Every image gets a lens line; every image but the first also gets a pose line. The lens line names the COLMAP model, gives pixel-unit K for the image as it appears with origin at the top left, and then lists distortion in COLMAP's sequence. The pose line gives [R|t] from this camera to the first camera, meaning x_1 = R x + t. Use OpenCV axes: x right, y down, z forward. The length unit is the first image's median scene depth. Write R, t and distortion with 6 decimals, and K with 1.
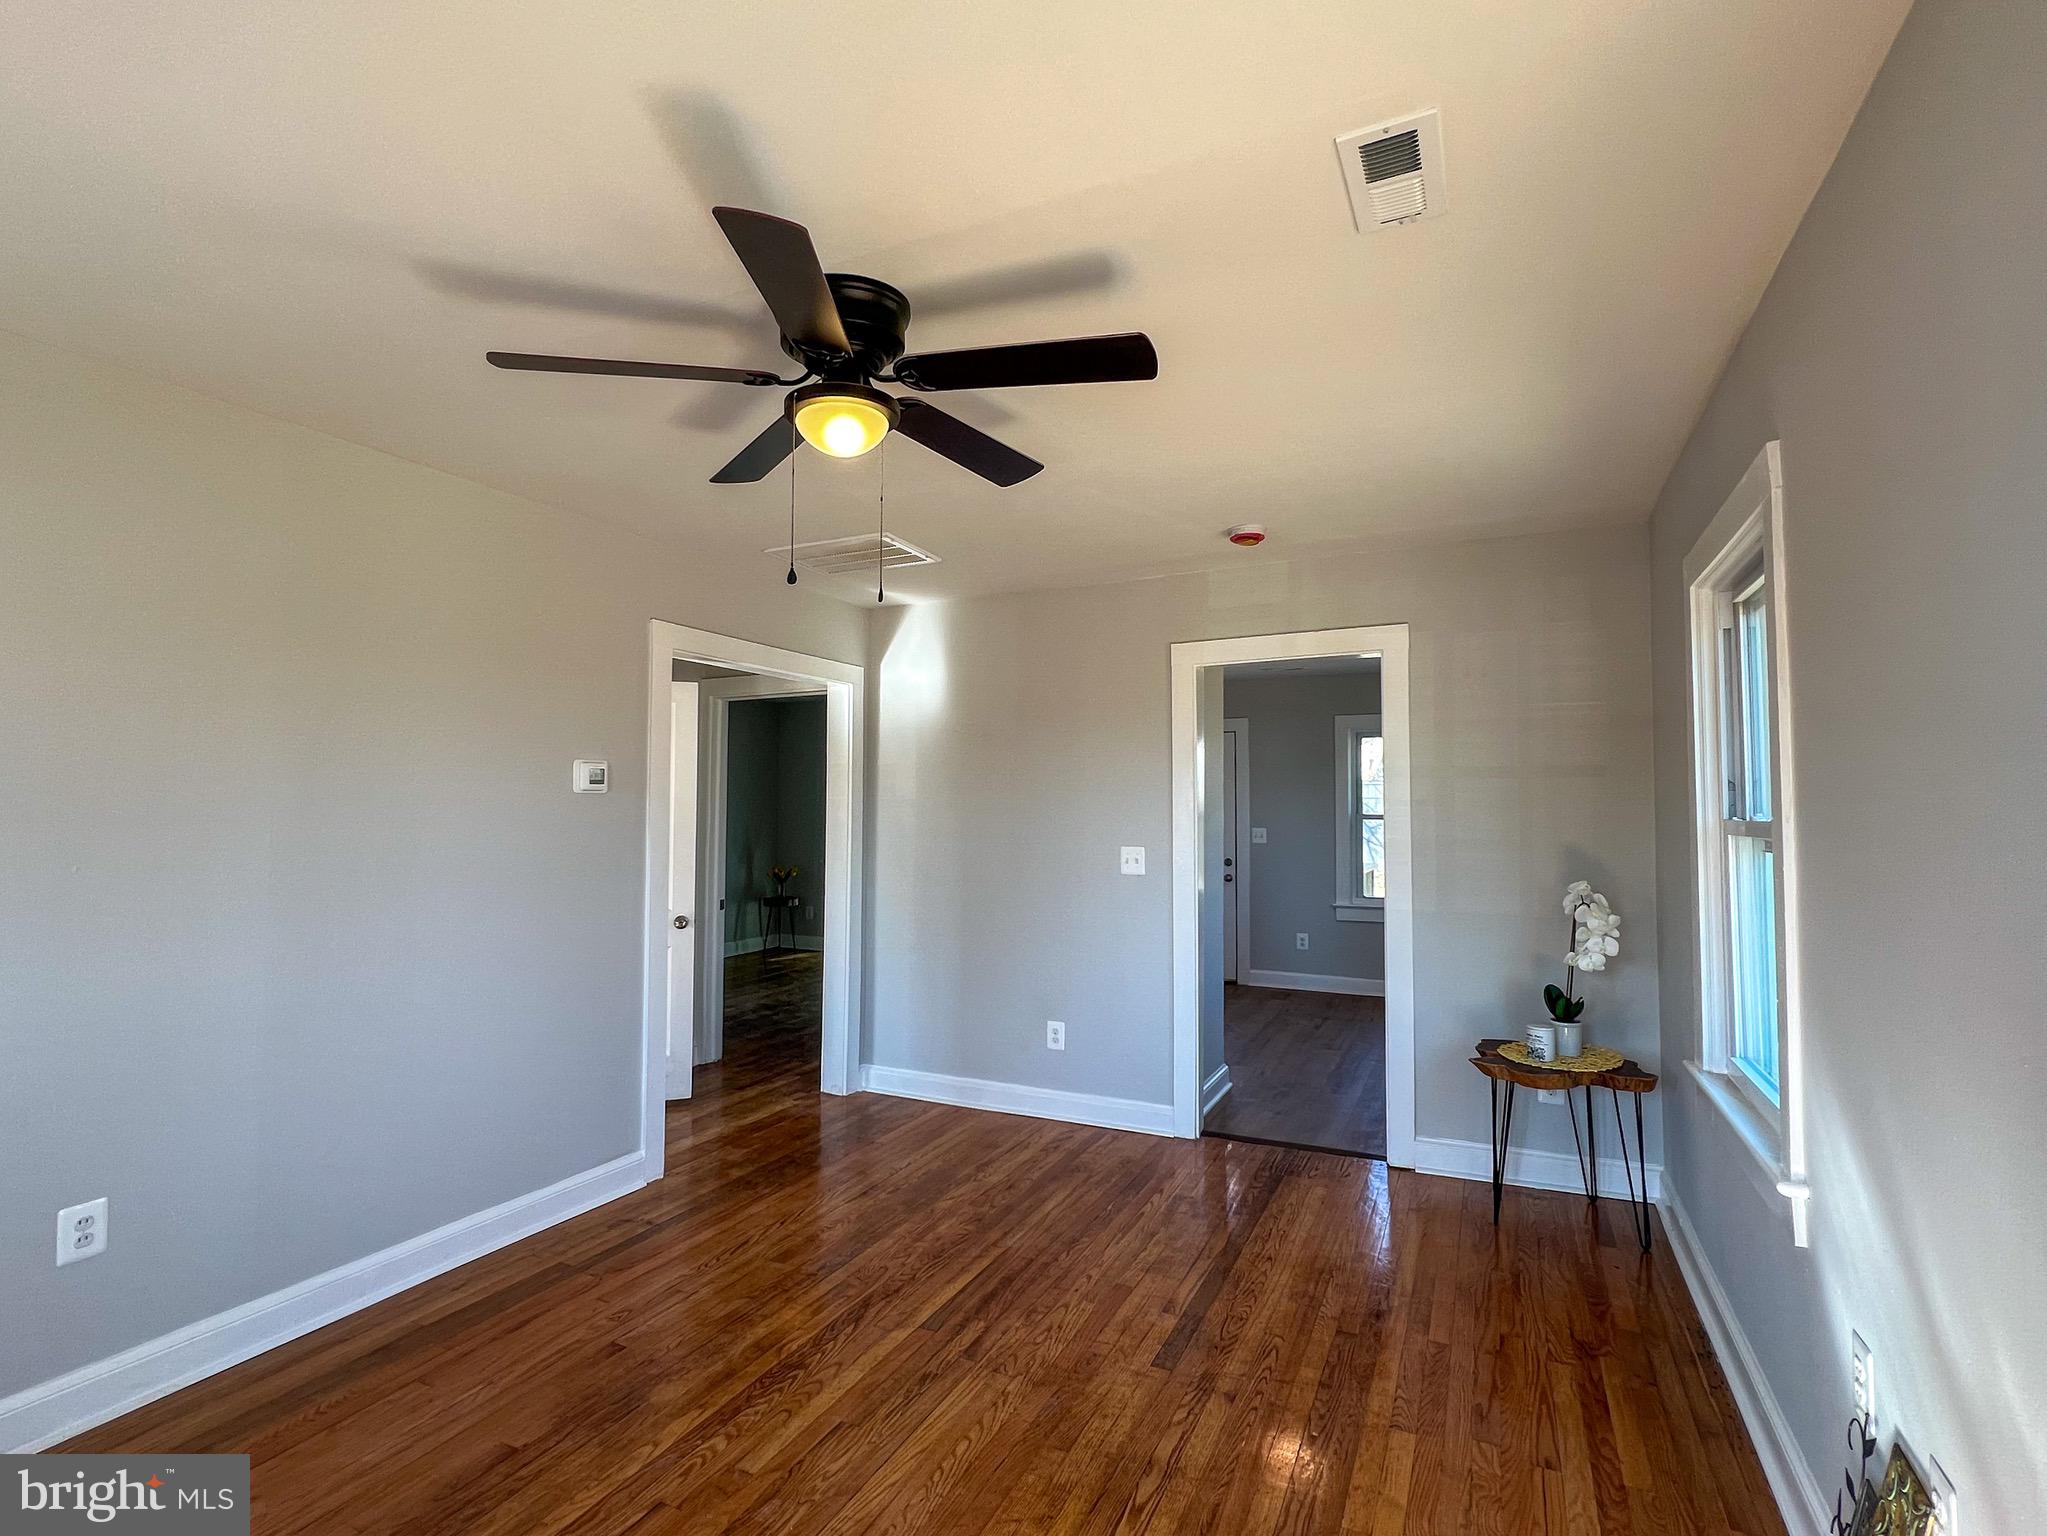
lens RADIAL K [[983.9, 0, 1022.0], [0, 983.9, 767.1], [0, 0, 1]] dist [-0.001850, 0.000141]
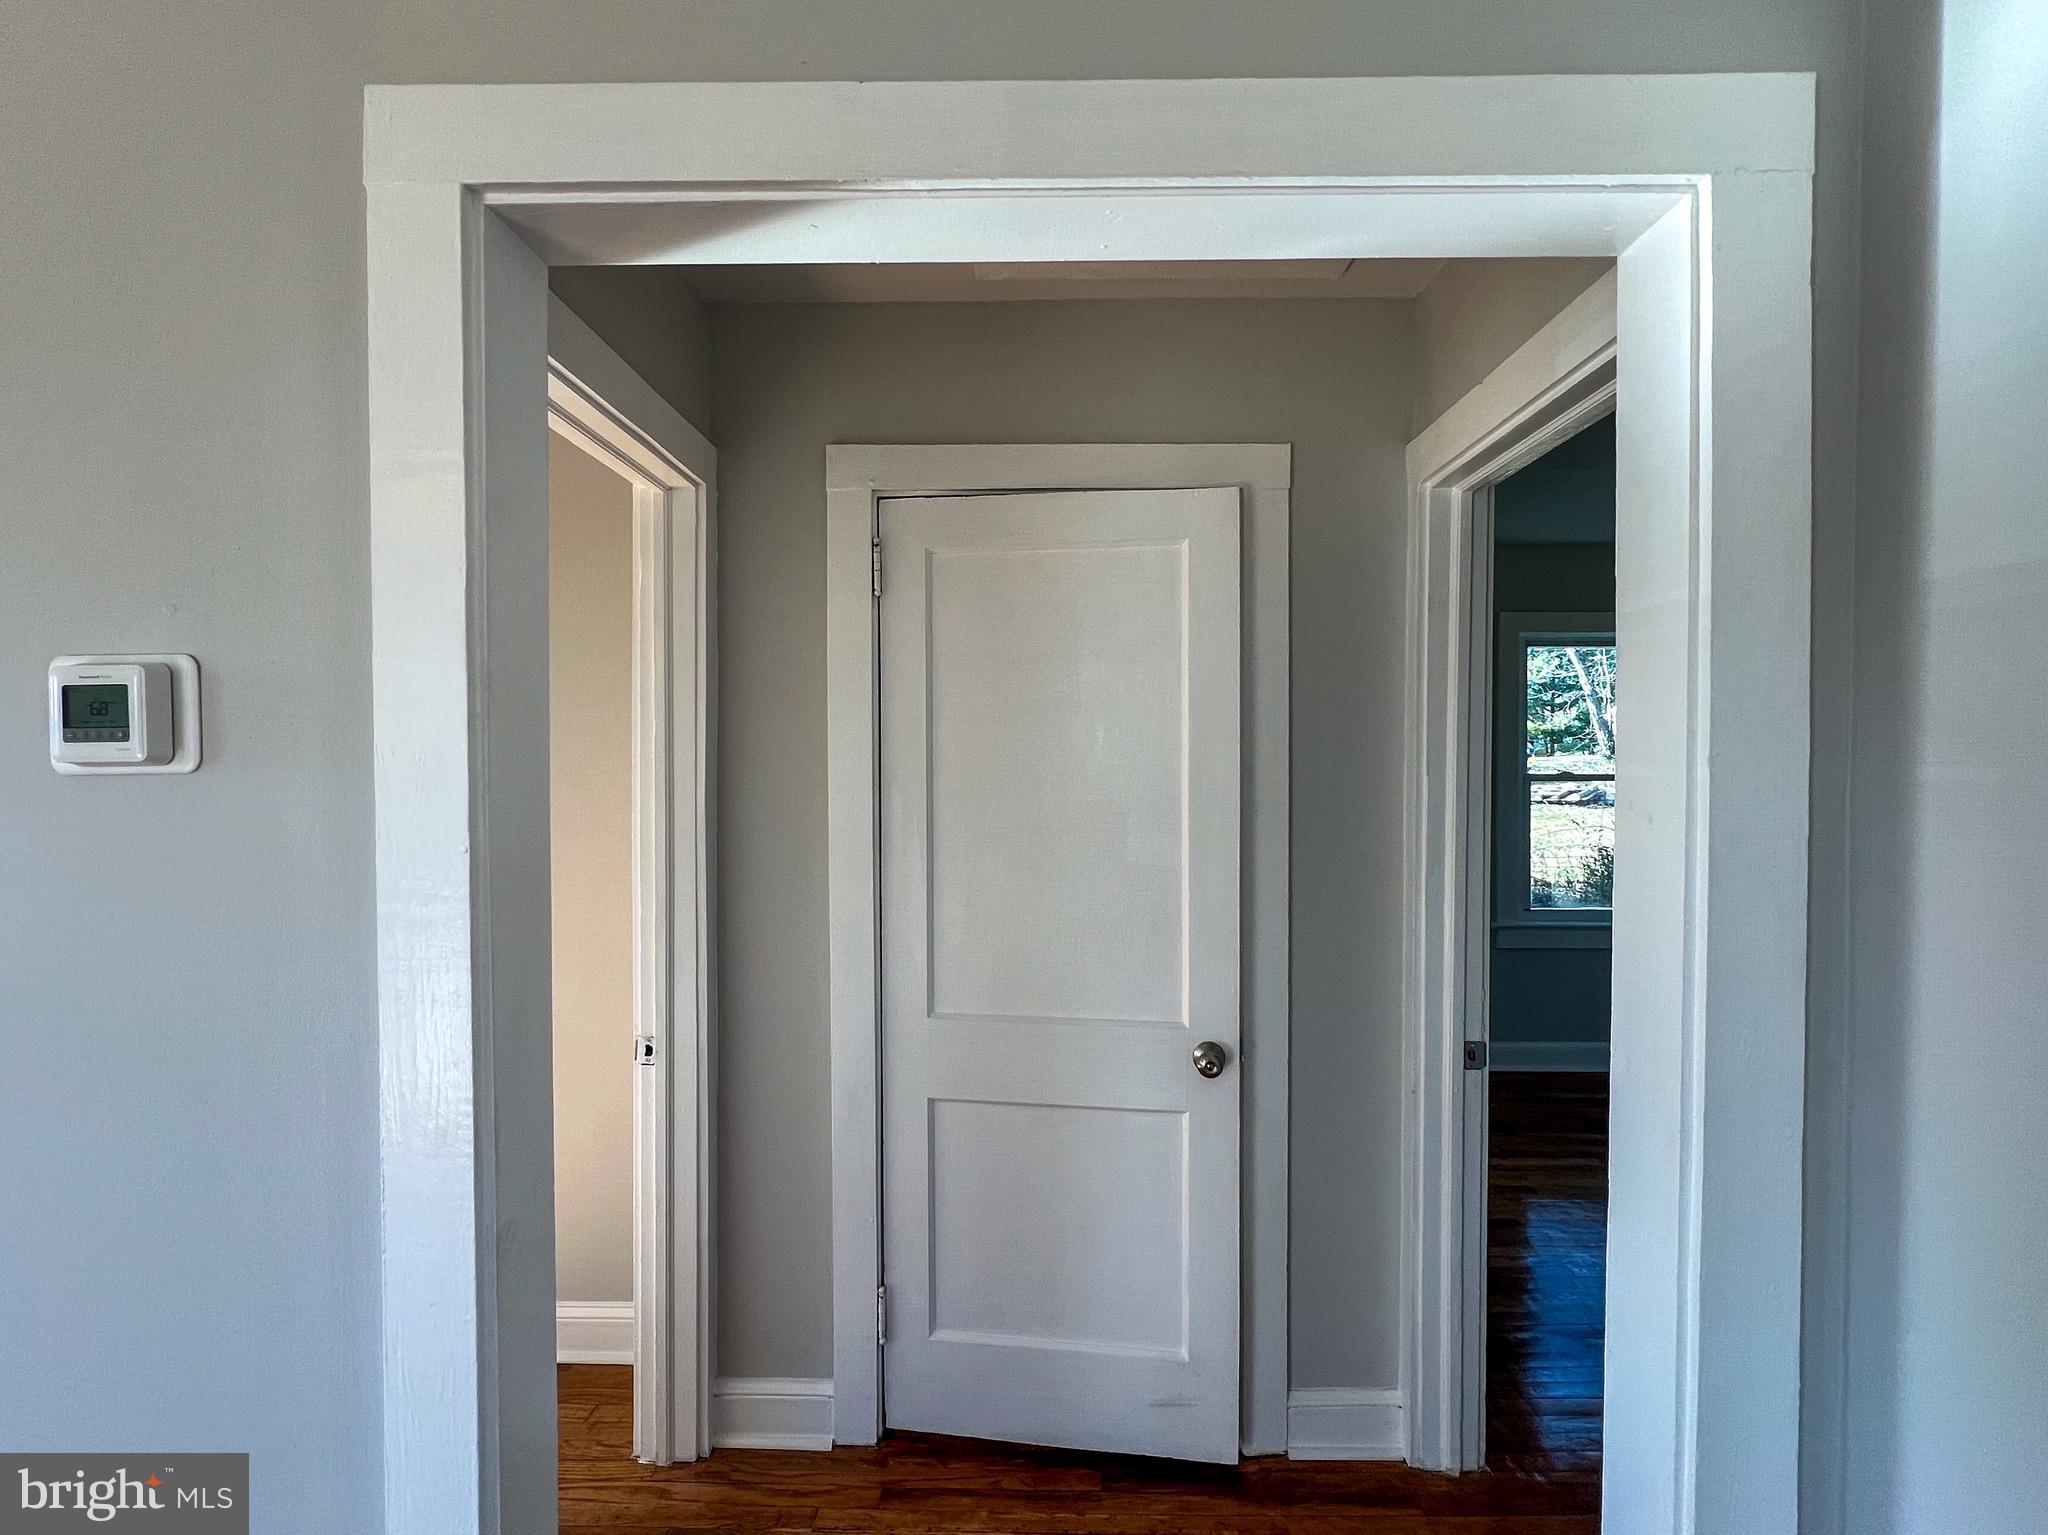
lens RADIAL K [[991.5, 0, 1020.9], [0, 991.5, 767.7], [0, 0, 1]] dist [-0.001945, -0.000321]
pose [[0.418499, 0.011877, -0.908140, -0.094548], [0.040461, 0.998678, 0.031707, 0.032664], [0.907316, -0.050014, 0.417465, 1.384744]]
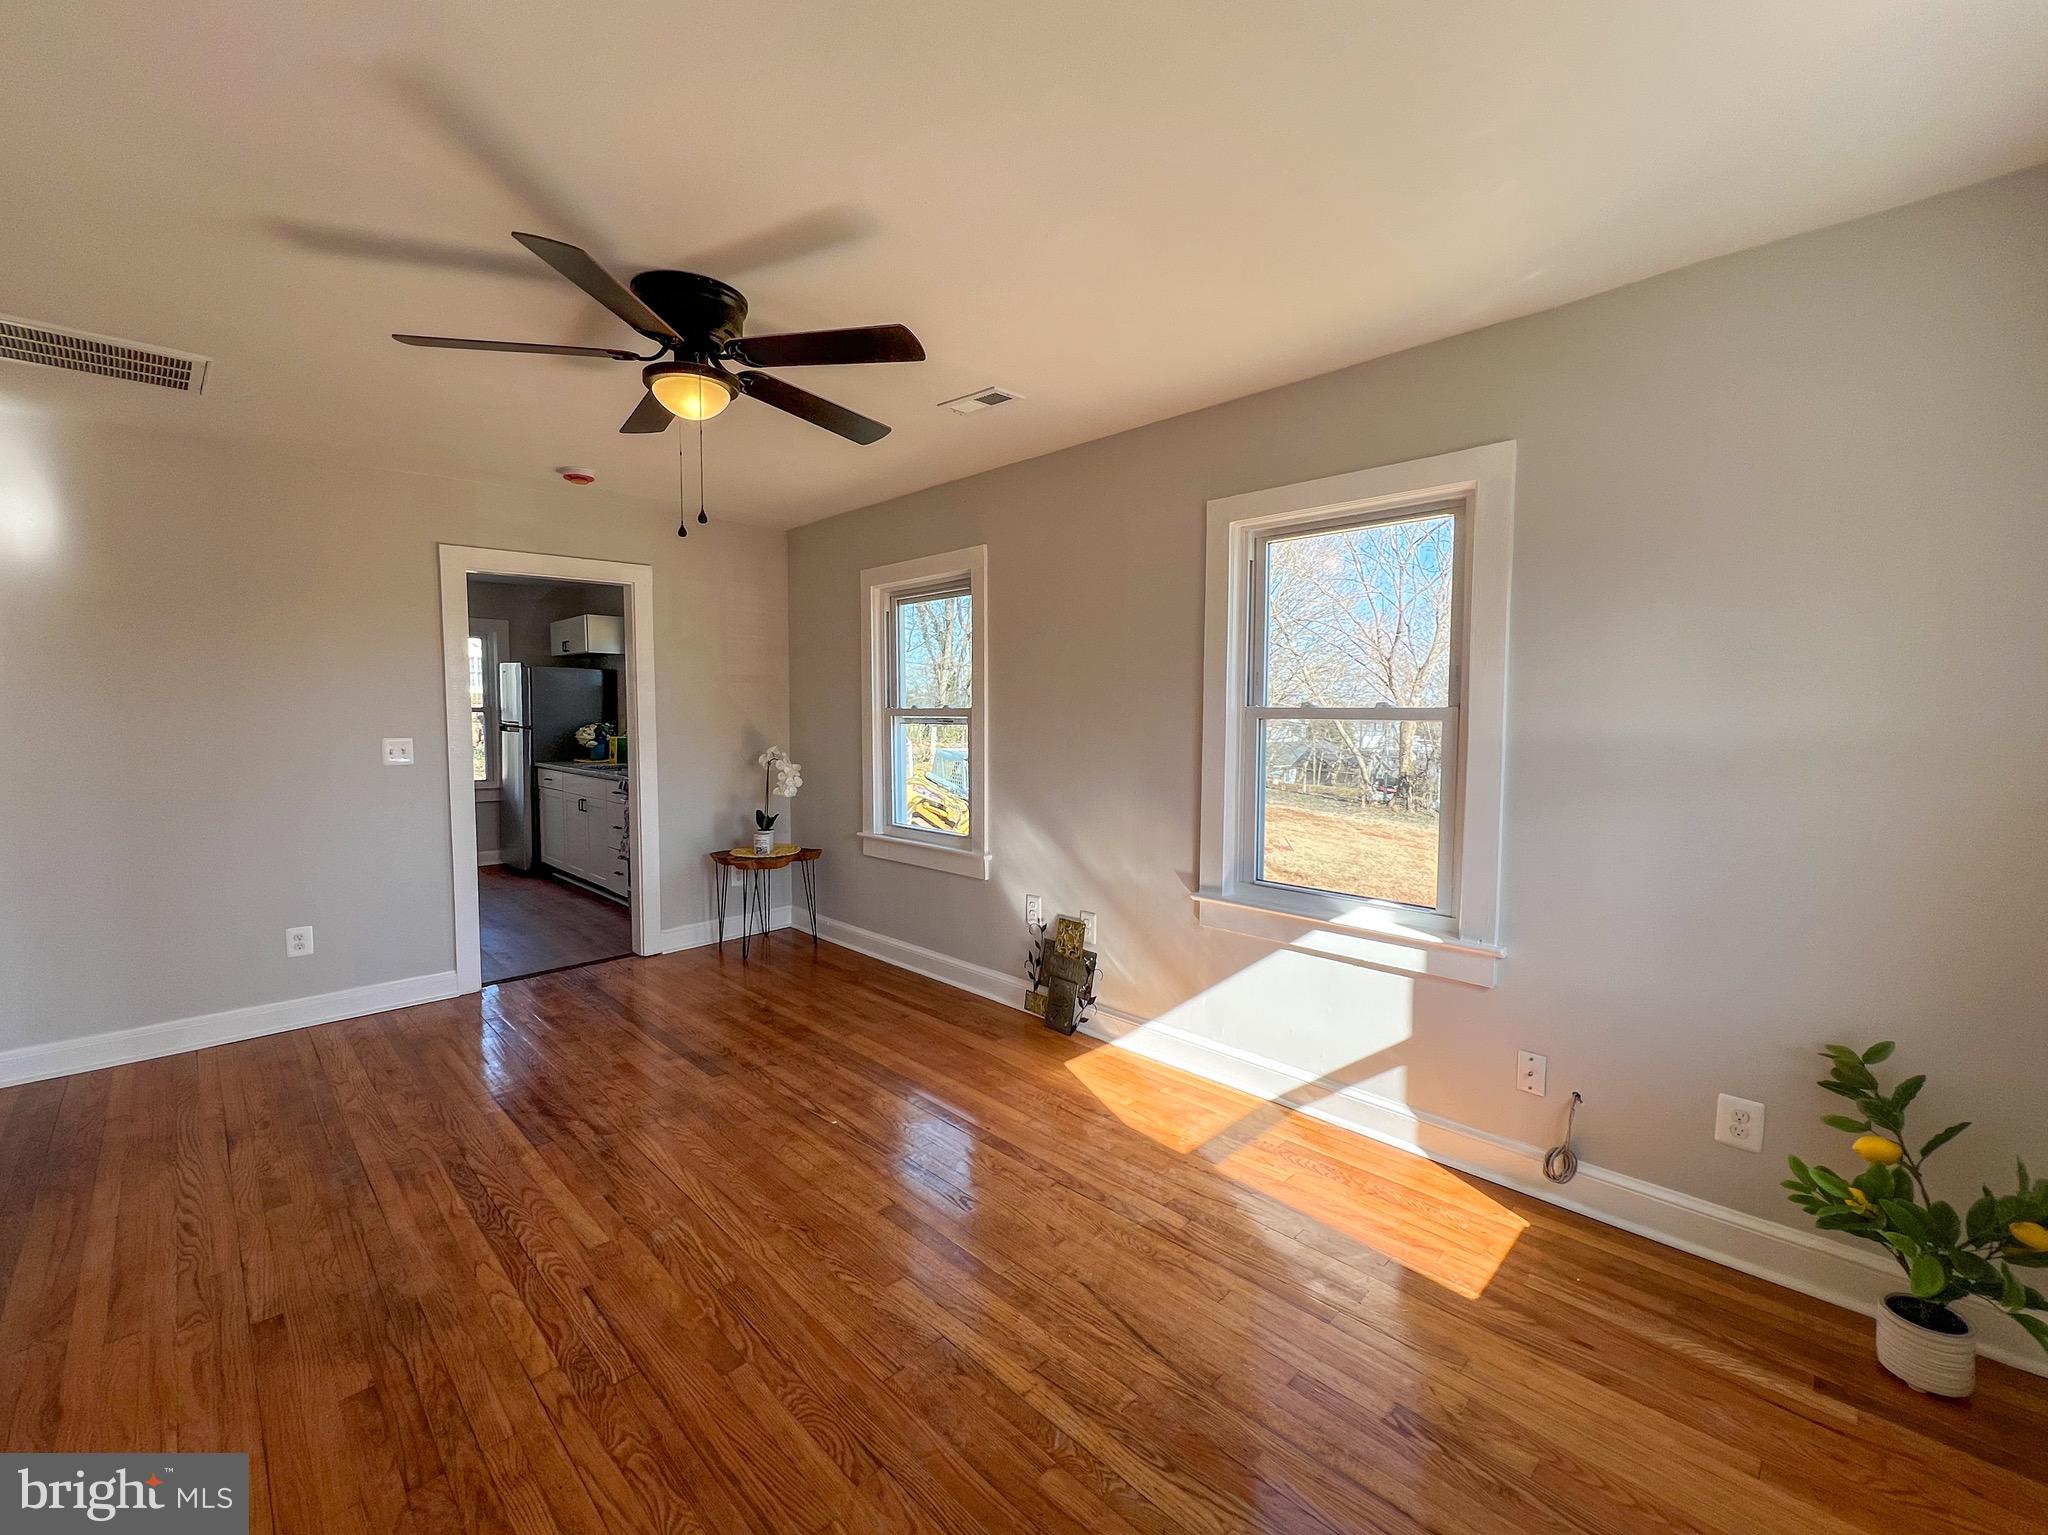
lens RADIAL K [[851.1, 0, 1020.6], [0, 851.1, 764.3], [0, 0, 1]] dist [0.000384, 0.000285]
pose [[0.337161, -0.062285, 0.939384, -0.783265], [-0.044237, 0.995659, 0.081894, 0.011515], [-0.940407, -0.069167, 0.332942, 0.149181]]
